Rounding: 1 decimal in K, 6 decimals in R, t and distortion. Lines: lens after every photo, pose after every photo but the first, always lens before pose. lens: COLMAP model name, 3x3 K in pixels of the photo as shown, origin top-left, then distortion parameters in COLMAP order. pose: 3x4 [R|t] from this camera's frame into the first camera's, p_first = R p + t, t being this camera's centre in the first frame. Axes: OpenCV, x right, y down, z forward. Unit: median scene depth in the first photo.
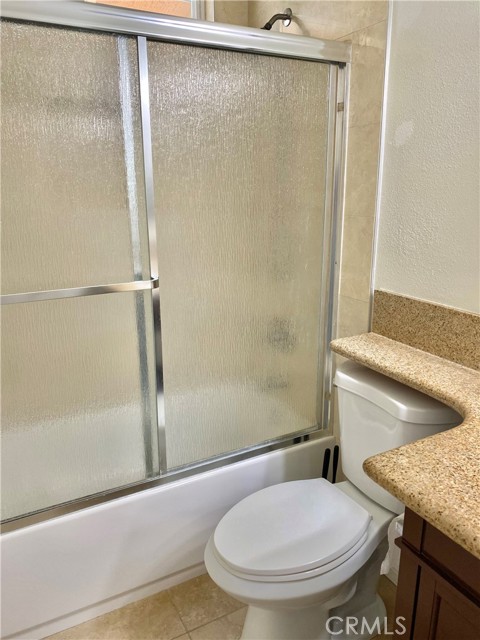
lens RADIAL K [[487.2, 0, 240.4], [0, 487.2, 320.6], [0, 0, 1]] dist [0.020669, -0.021155]
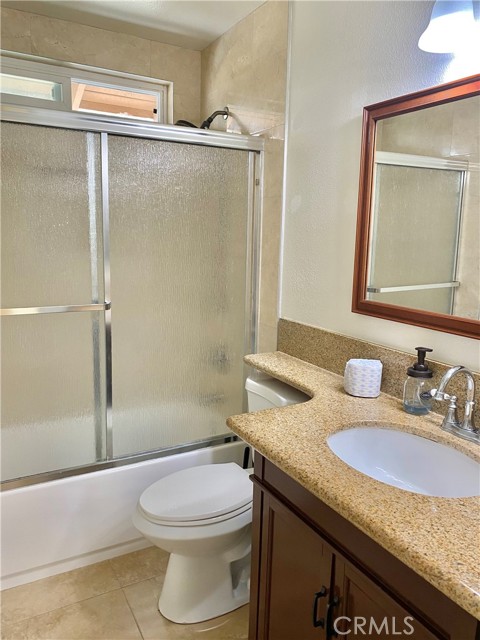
lens RADIAL K [[487.2, 0, 242.2], [0, 487.2, 319.6], [0, 0, 1]] dist [0.020669, -0.021155]
pose [[0.999393, 0.025091, 0.024154, 0.149965], [-0.022517, 0.994579, -0.101521, 0.079162], [-0.026570, 0.100915, 0.994540, -0.309419]]
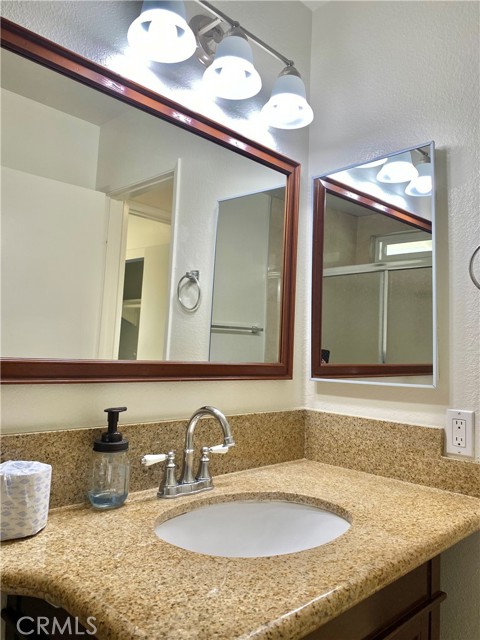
lens RADIAL K [[487.2, 0, 244.1], [0, 487.2, 316.2], [0, 0, 1]] dist [0.020669, -0.021155]
pose [[-0.298040, 0.077763, 0.951381, -0.175418], [0.225171, 0.974277, -0.009095, -0.044169], [-0.927616, 0.211512, -0.307883, 0.605024]]
